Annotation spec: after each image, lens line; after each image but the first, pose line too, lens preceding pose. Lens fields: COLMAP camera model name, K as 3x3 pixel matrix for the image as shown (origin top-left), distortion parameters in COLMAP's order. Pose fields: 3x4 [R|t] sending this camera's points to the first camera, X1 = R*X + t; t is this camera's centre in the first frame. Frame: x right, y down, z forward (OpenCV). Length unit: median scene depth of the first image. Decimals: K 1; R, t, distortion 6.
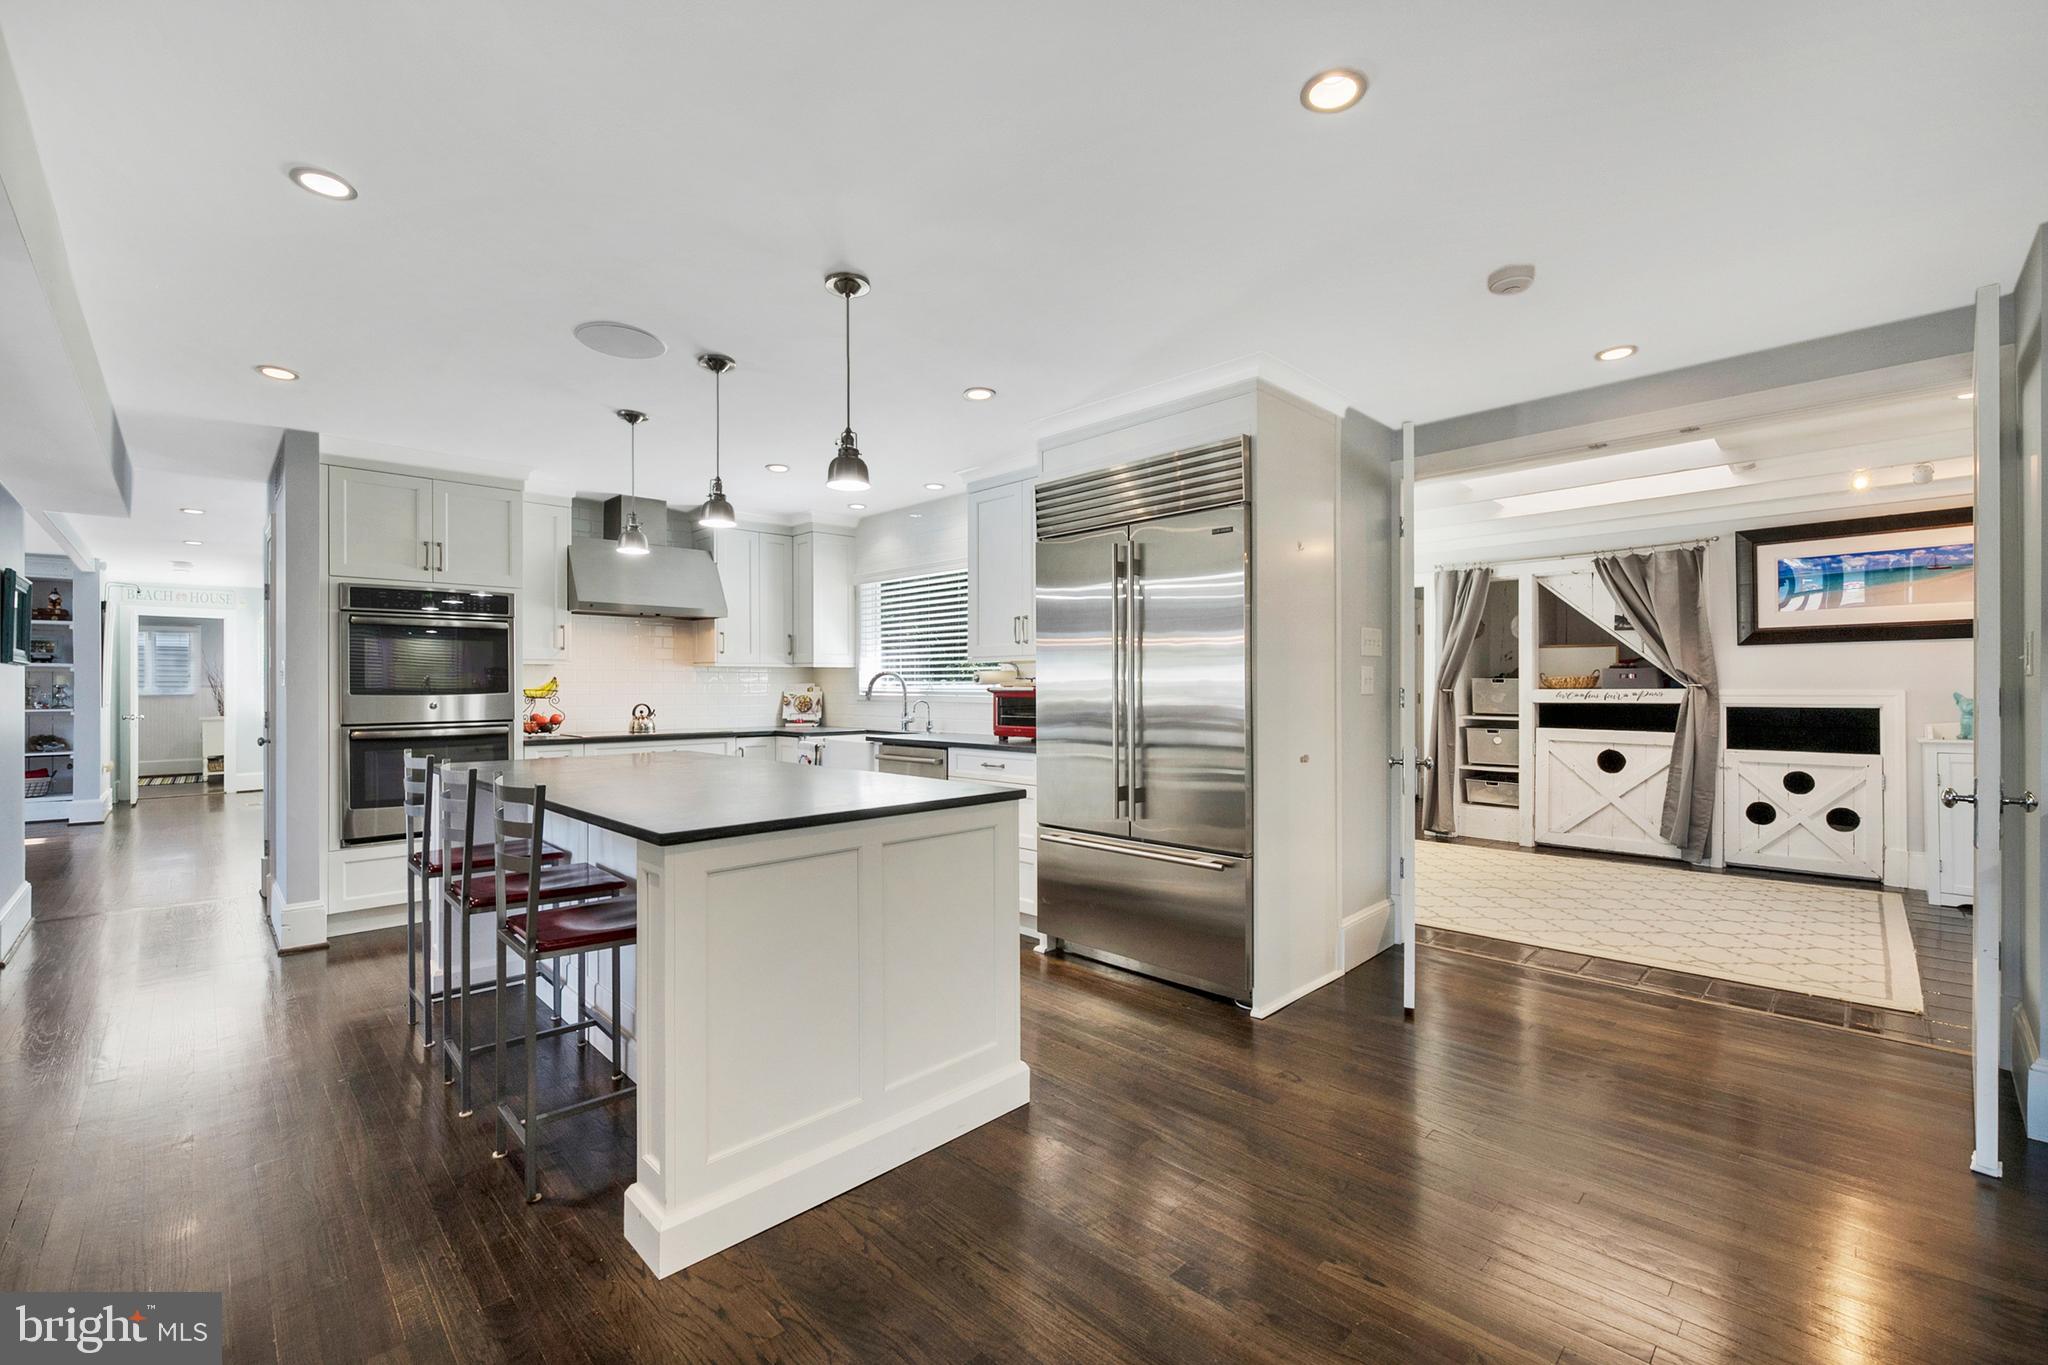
lens RADIAL K [[834.5, 0, 1019.2], [0, 834.5, 677.2], [0, 0, 1]] dist [-0.002520, -0.000323]
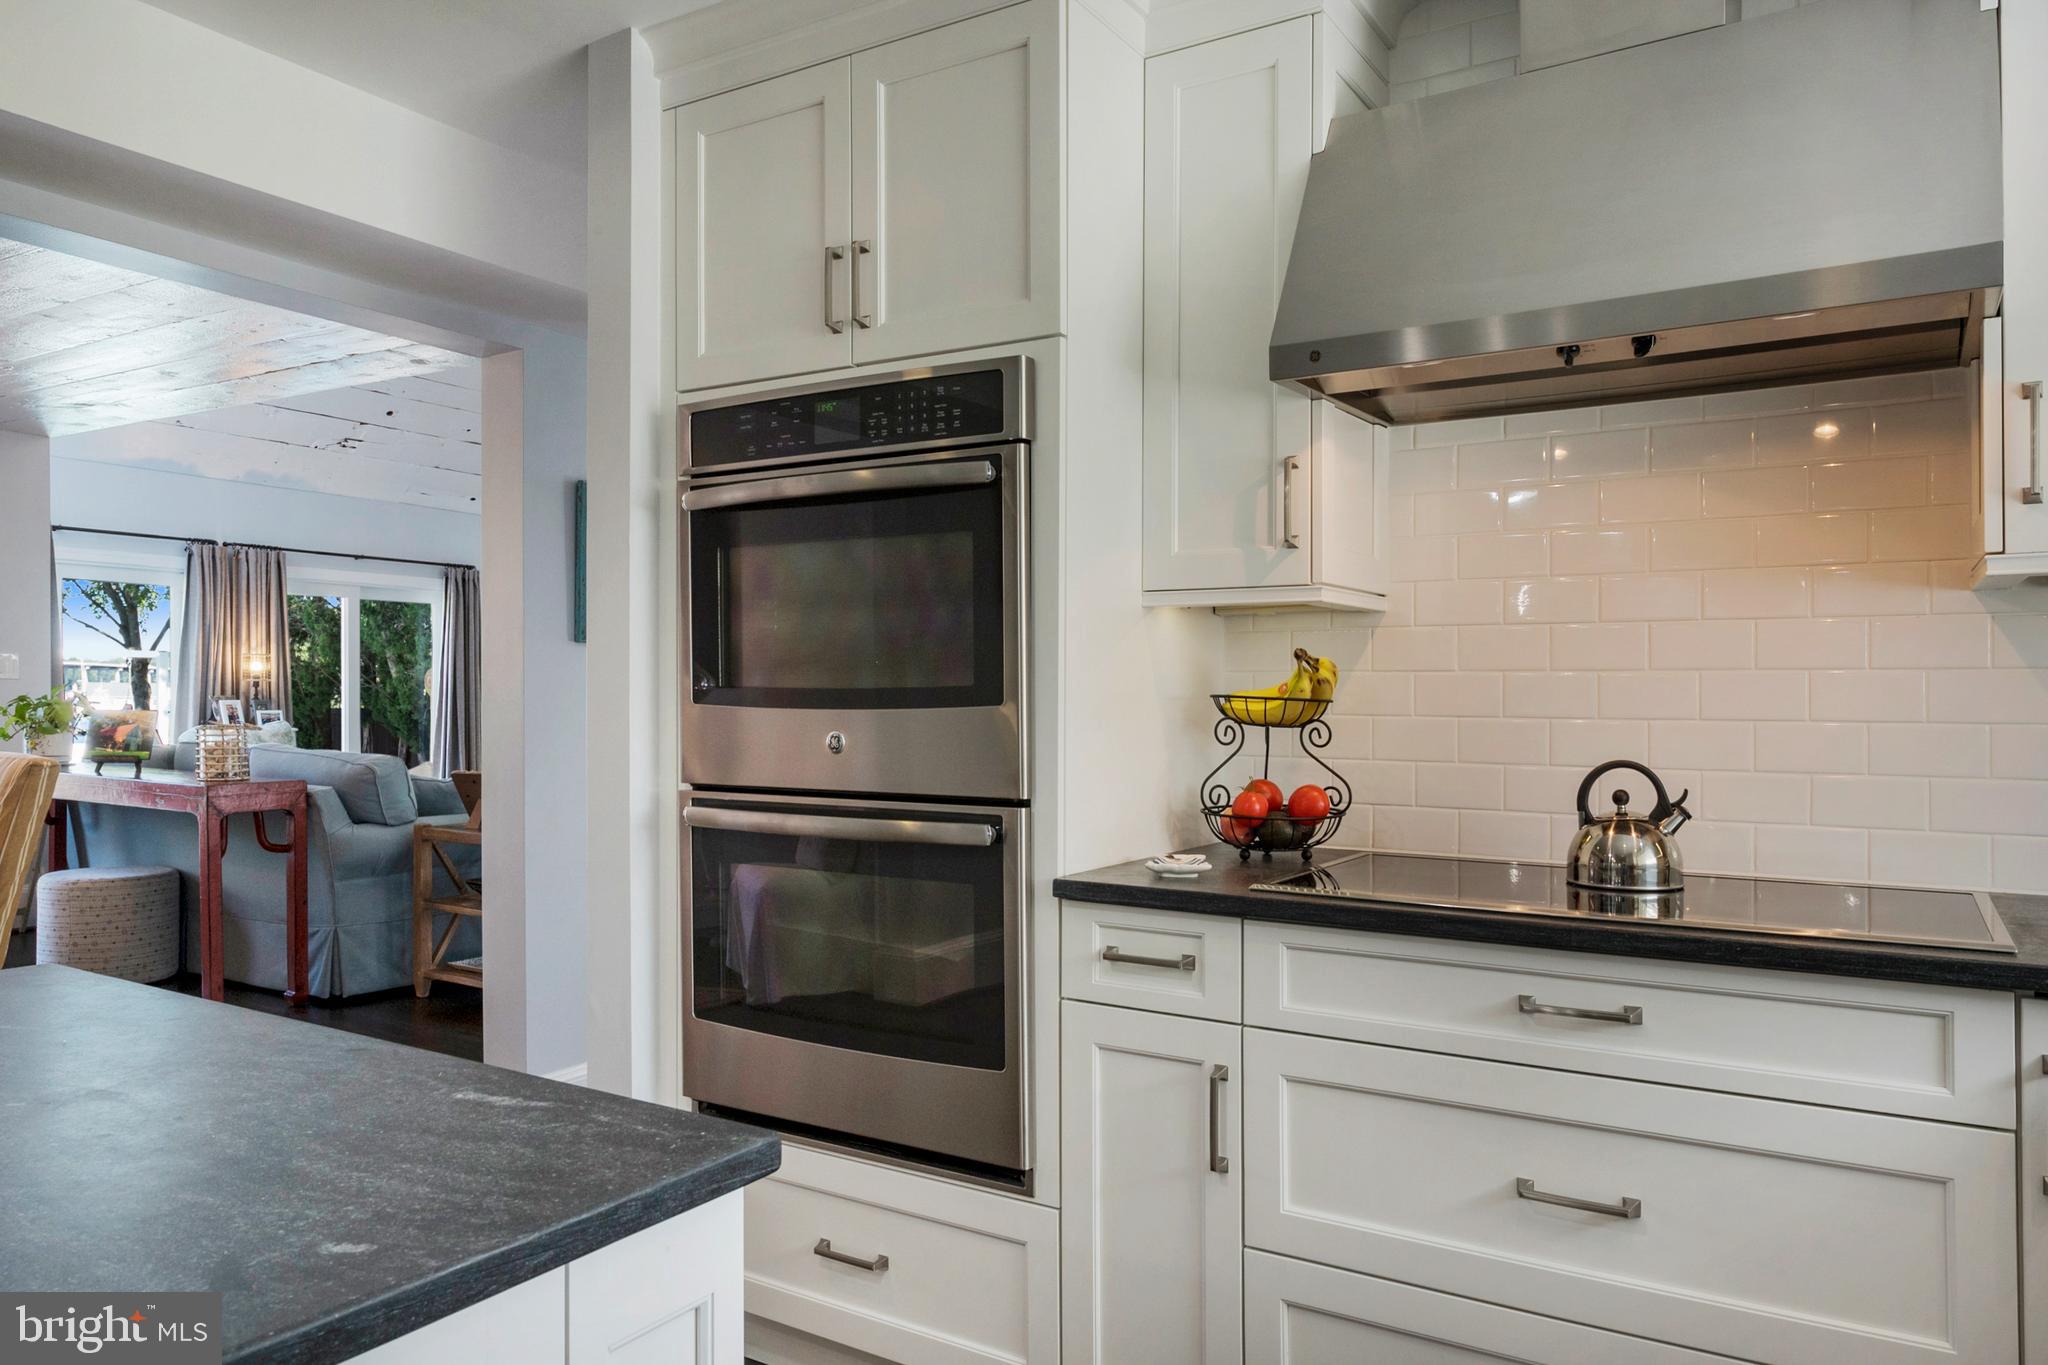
lens RADIAL K [[1370.5, 0, 1020.0], [0, 1370.5, 681.5], [0, 0, 1]] dist [-0.000932, 0.000186]
pose [[0.224469, -0.007426, -0.974453, -0.154561], [0.000936, 0.999972, -0.007405, 0.014296], [0.974481, 0.000750, 0.224470, 0.907828]]
